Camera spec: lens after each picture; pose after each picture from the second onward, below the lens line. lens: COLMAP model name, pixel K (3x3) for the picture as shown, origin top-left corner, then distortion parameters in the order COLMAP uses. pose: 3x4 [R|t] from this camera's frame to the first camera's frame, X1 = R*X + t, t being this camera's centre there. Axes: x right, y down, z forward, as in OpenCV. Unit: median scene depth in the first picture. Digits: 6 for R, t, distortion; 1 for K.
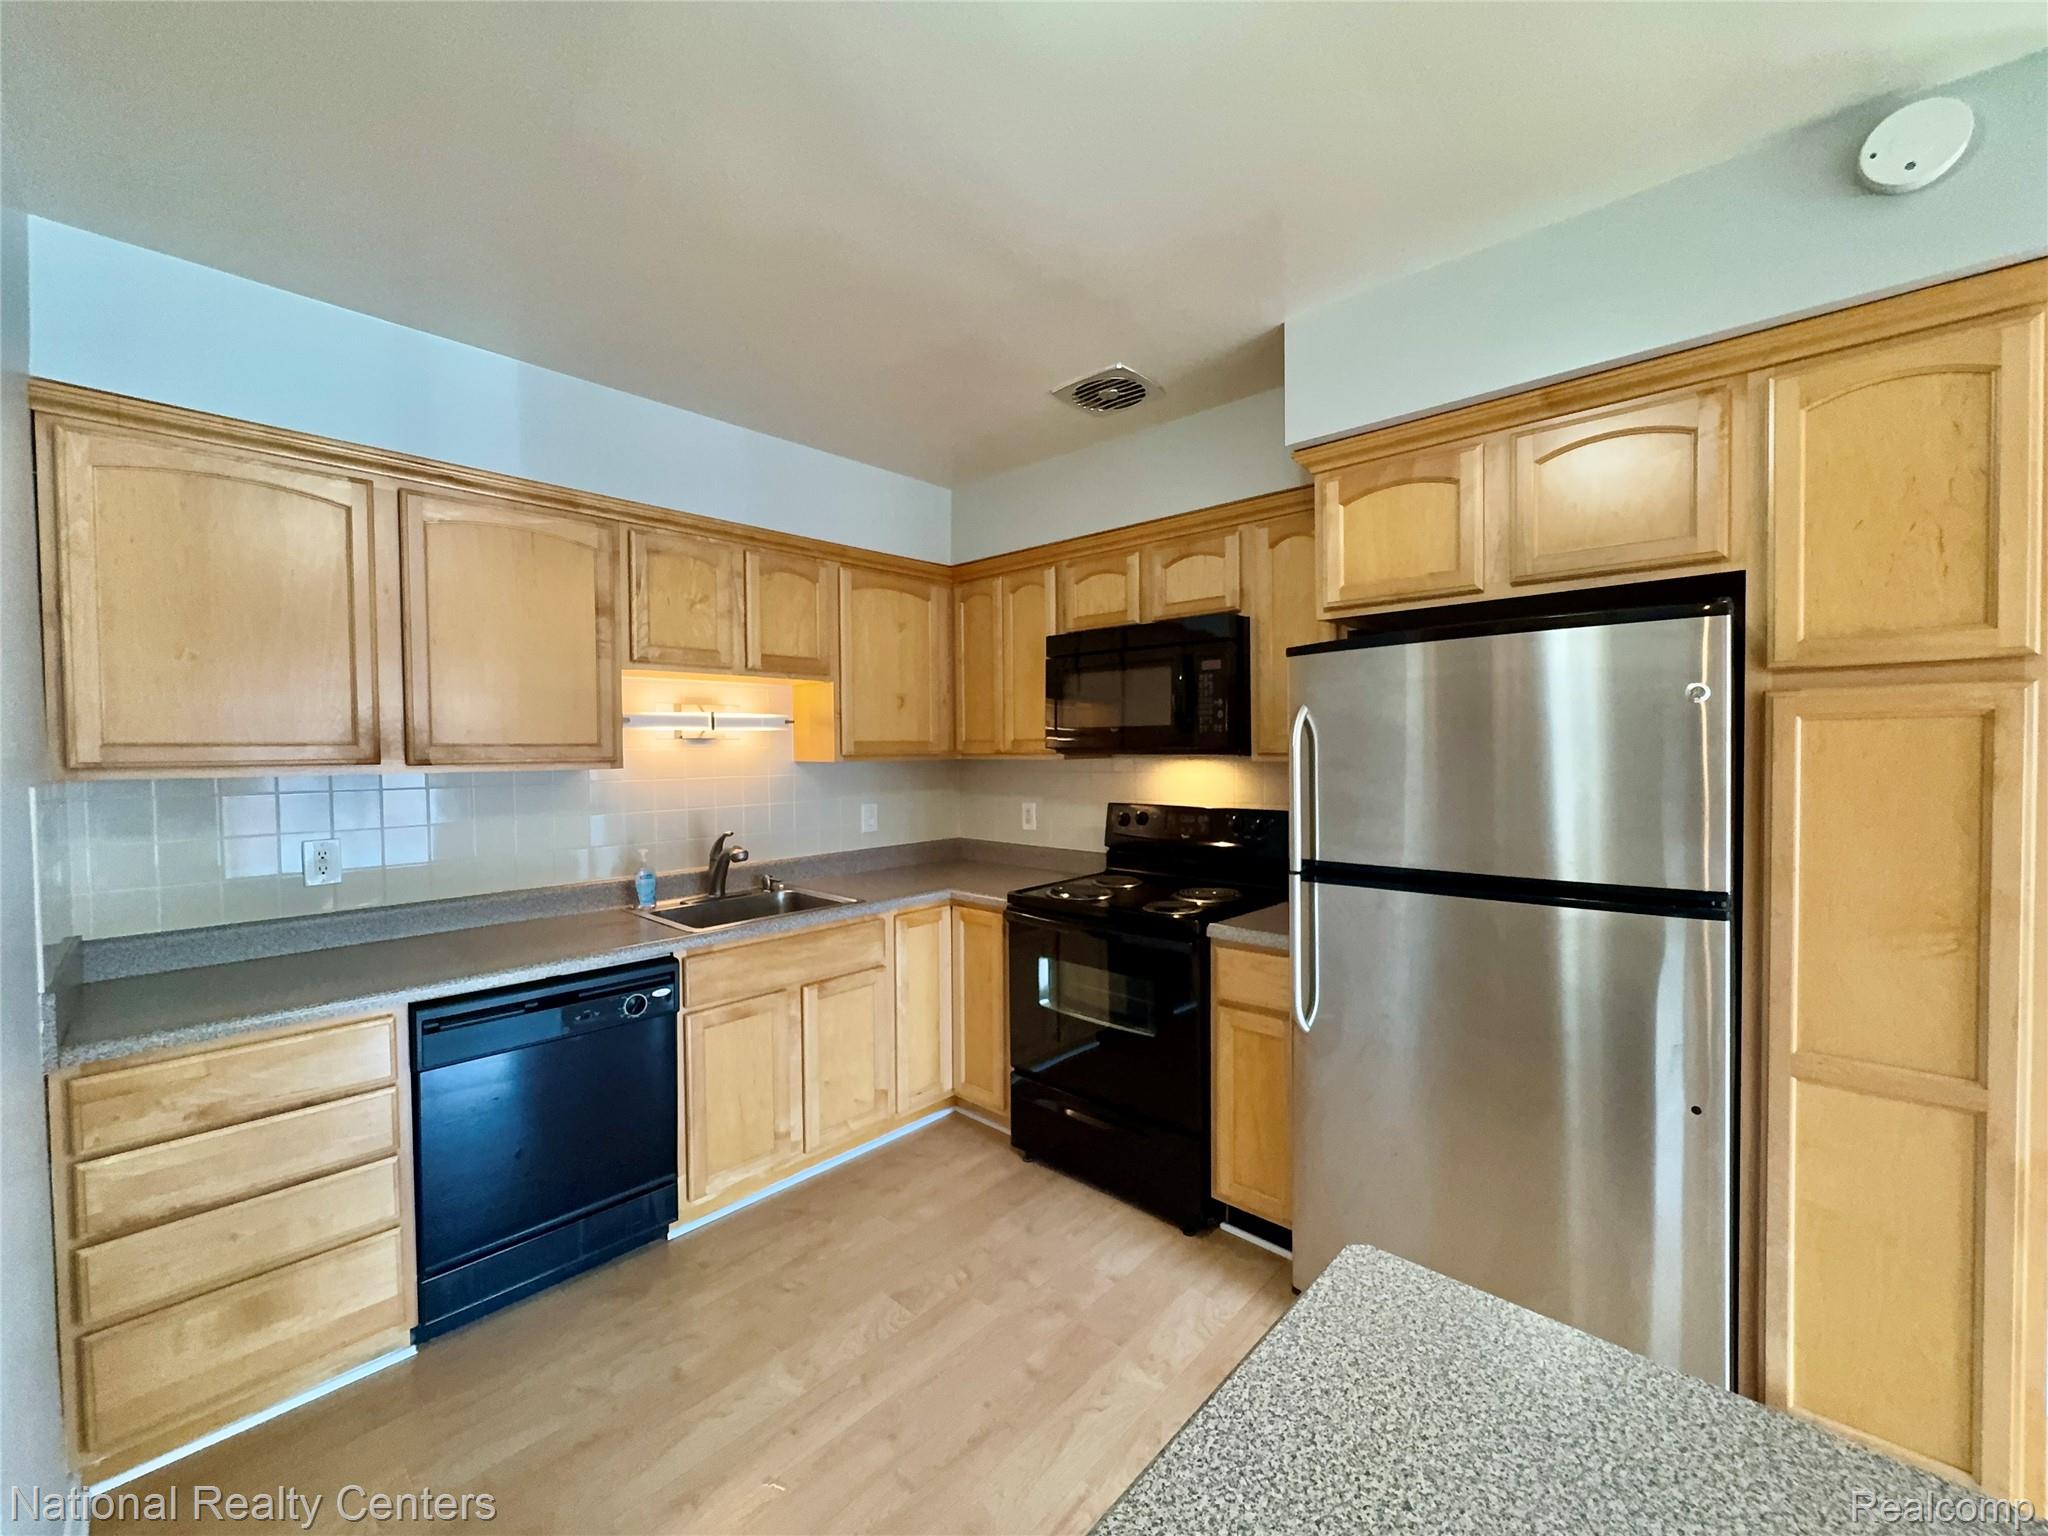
lens RADIAL K [[818.0, 0, 1025.5], [0, 818.0, 766.2], [0, 0, 1]] dist [-0.002269, -0.000067]
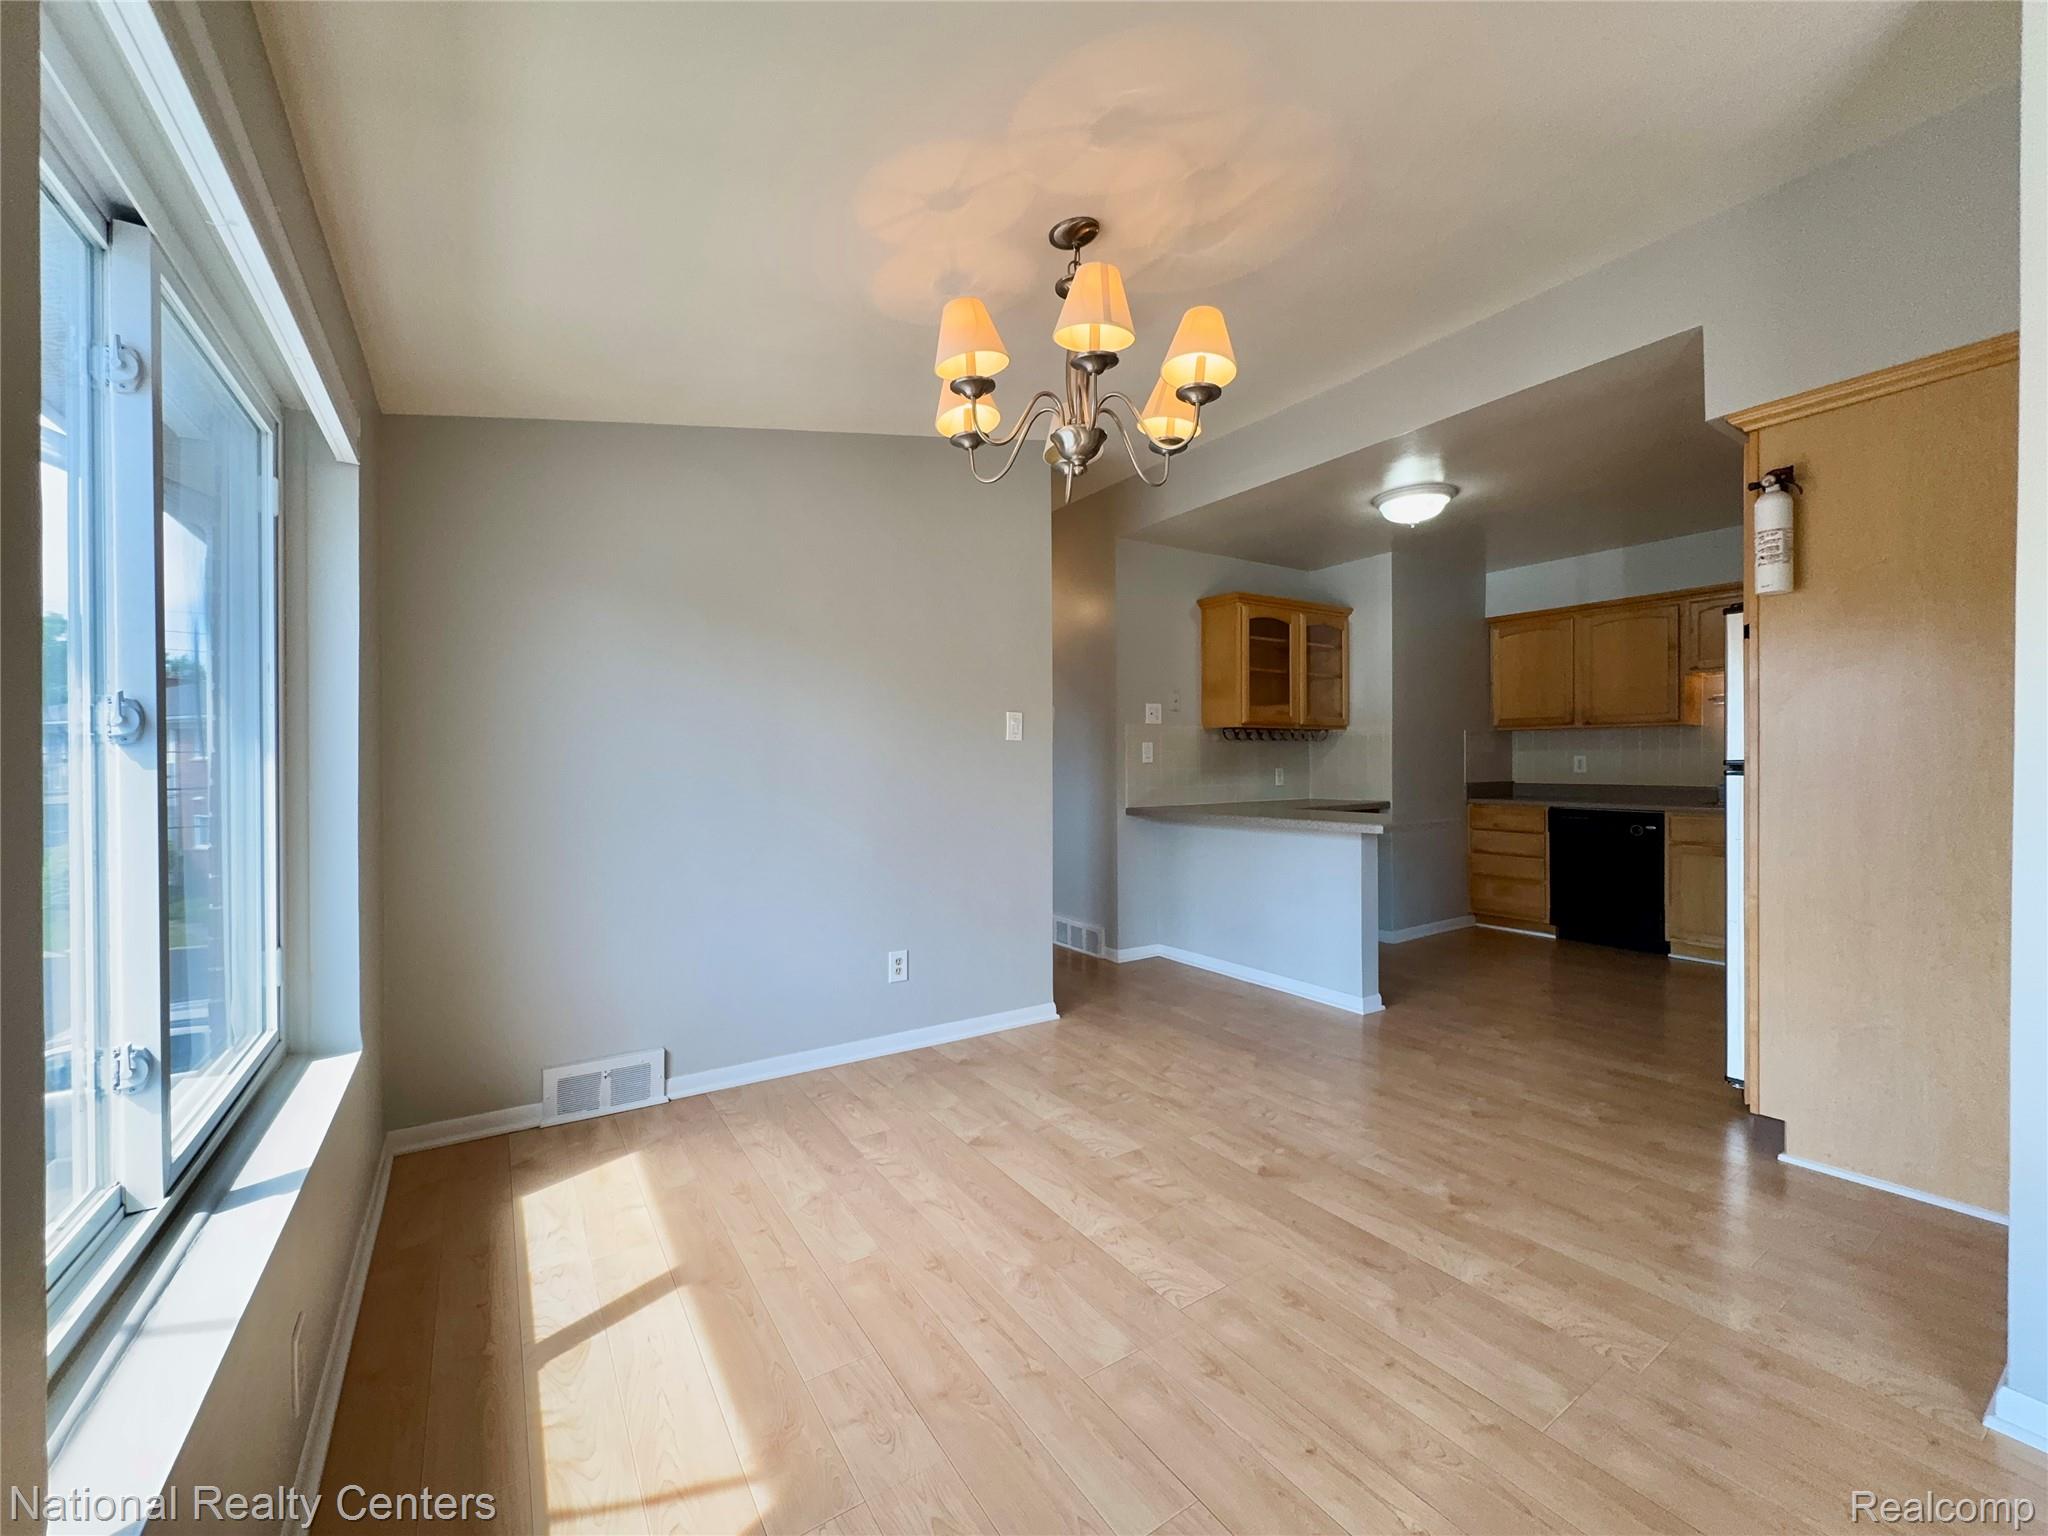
lens RADIAL K [[814.6, 0, 1017.8], [0, 814.6, 765.9], [0, 0, 1]] dist [-0.001712, 0.000002]
pose [[-0.243402, 0.014410, -0.969818, 2.105293], [-0.017962, 0.999651, 0.019362, 0.108764], [0.969759, 0.022132, -0.243058, -0.093044]]
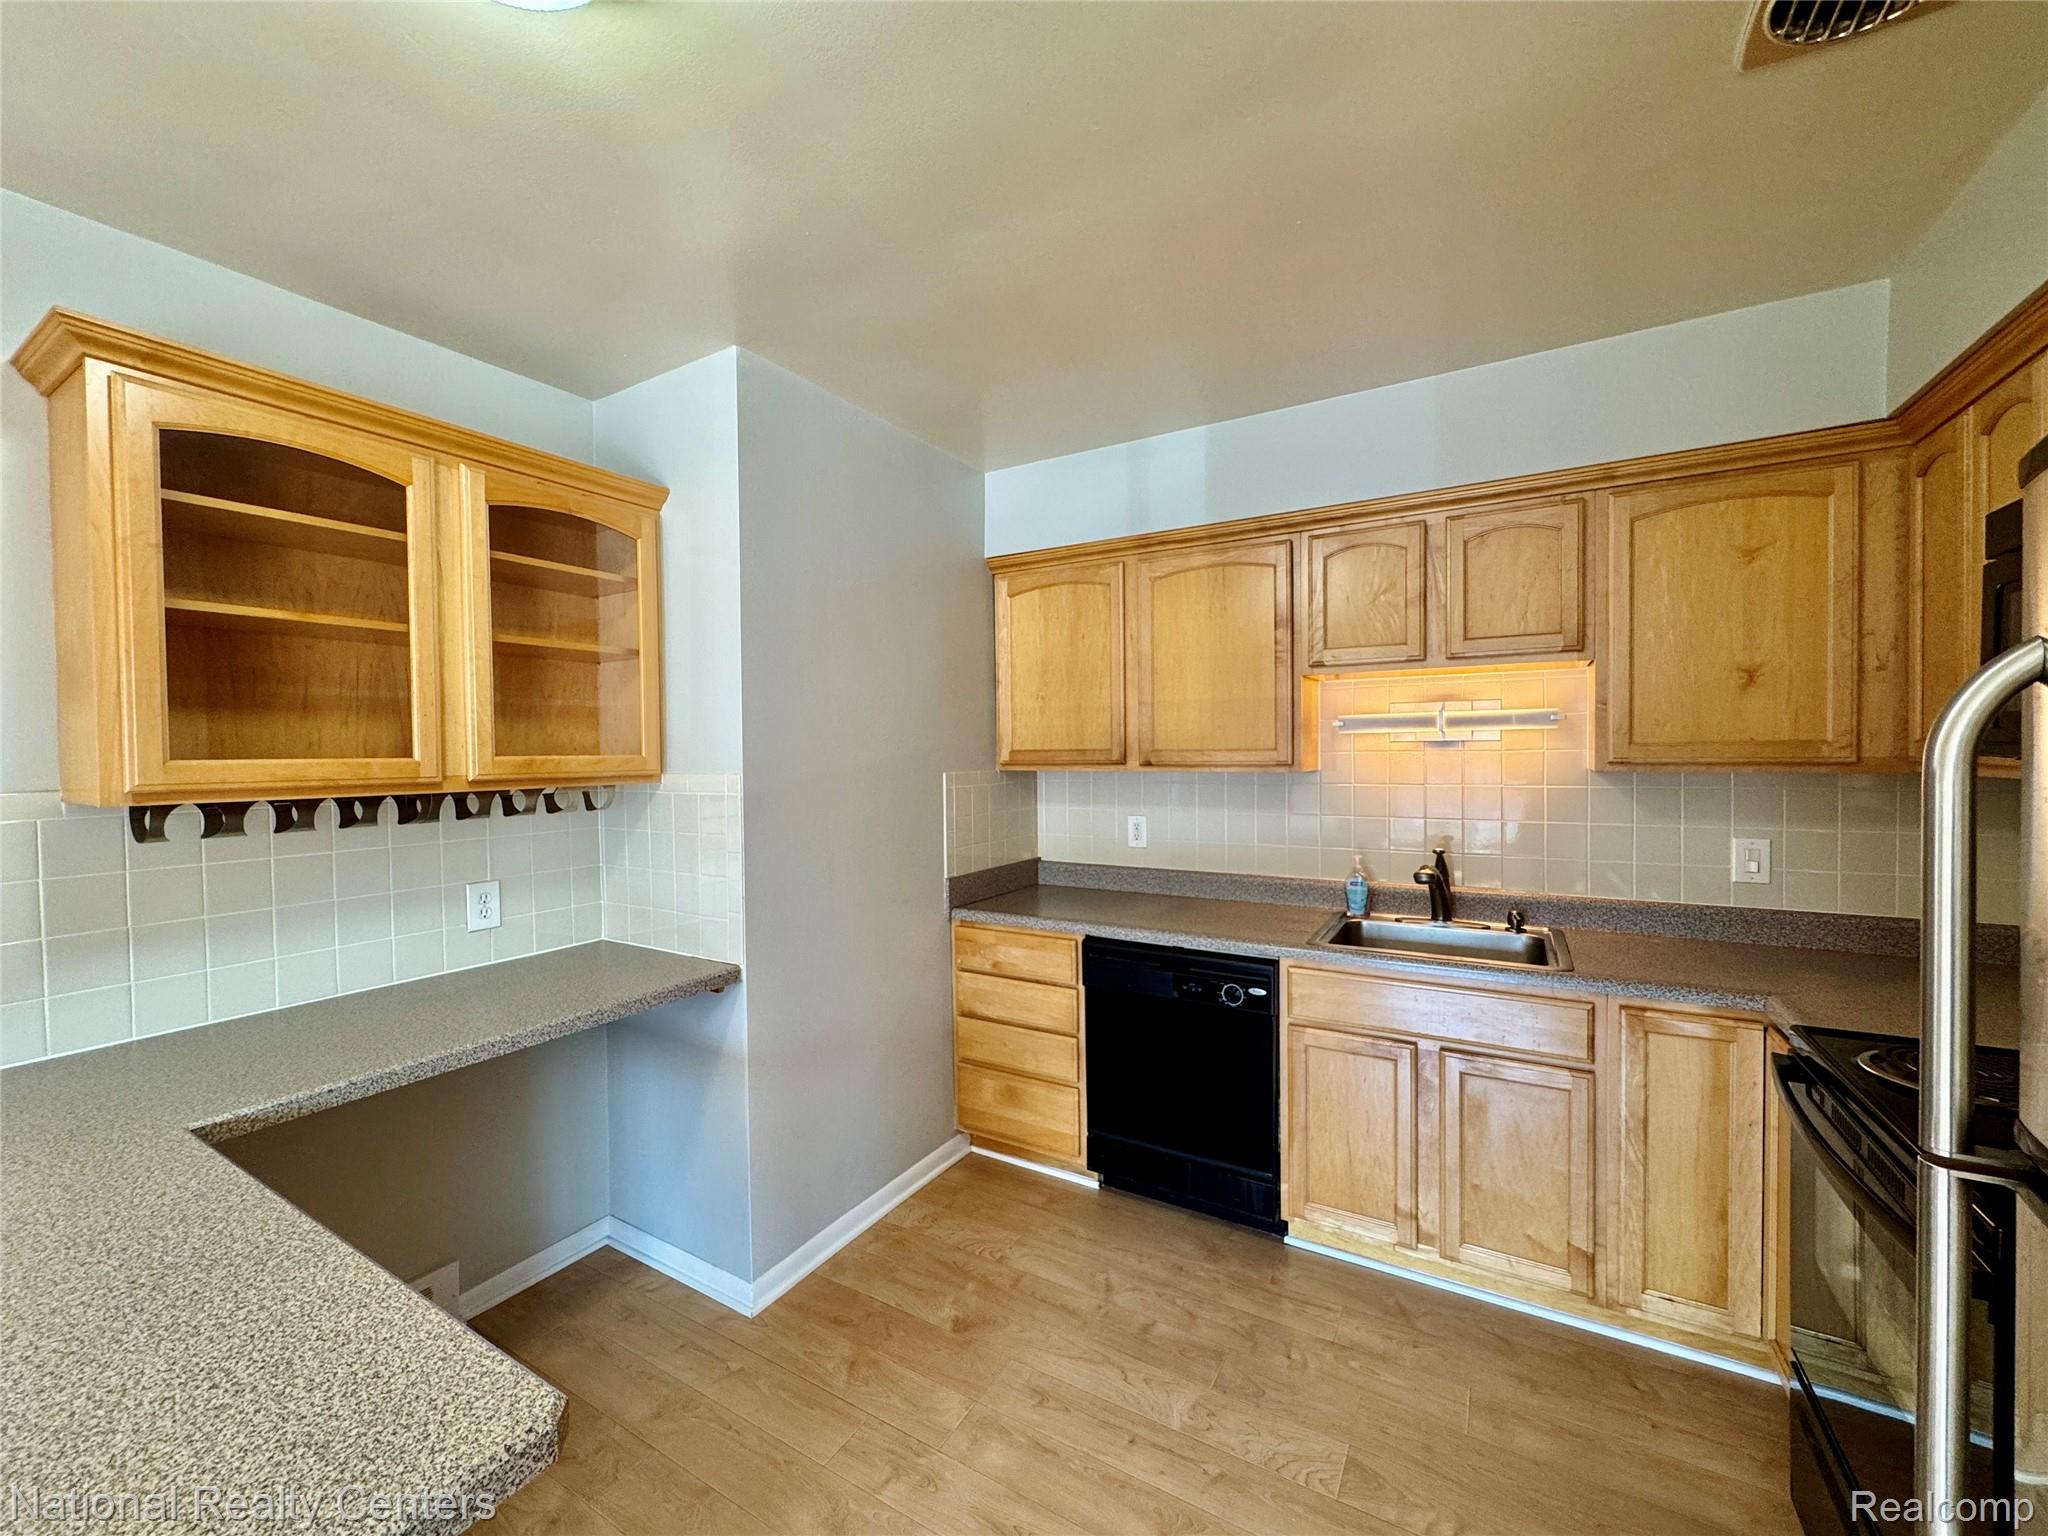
lens RADIAL K [[819.9, 0, 1025.9], [0, 819.9, 768.1], [0, 0, 1]] dist [-0.000377, 0.000100]
pose [[0.208809, 0.025635, -0.977620, 0.517397], [-0.015915, 0.999613, 0.022812, -0.024479], [0.977827, 0.010795, 0.209136, 0.520619]]
